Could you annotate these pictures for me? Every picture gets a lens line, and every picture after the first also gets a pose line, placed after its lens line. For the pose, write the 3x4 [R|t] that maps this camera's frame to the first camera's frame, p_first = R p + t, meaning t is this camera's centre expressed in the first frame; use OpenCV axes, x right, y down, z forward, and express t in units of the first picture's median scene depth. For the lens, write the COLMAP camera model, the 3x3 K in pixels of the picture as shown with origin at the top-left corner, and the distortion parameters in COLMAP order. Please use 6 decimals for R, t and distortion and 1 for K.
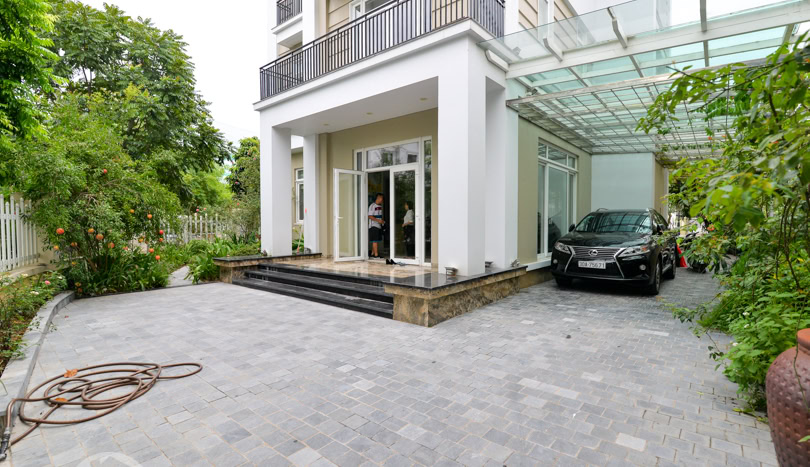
lens RADIAL K [[376.1, 0, 405.0], [0, 376.1, 231.6], [0, 0, 1]] dist [-0.002425, 0.000141]
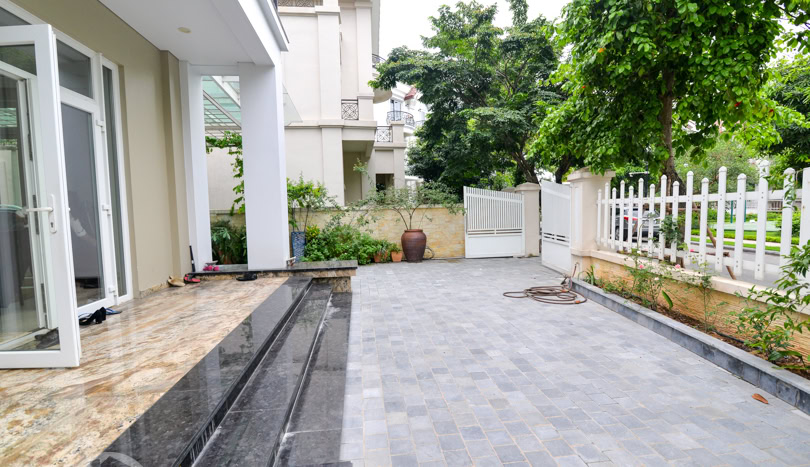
lens RADIAL K [[376.1, 0, 404.5], [0, 376.1, 236.1], [0, 0, 1]] dist [-0.002425, 0.000141]
pose [[-0.737162, -0.026463, 0.675197, -1.064938], [0.044183, 0.995207, 0.087243, -0.057468], [-0.674270, 0.094145, -0.732460, 1.983025]]
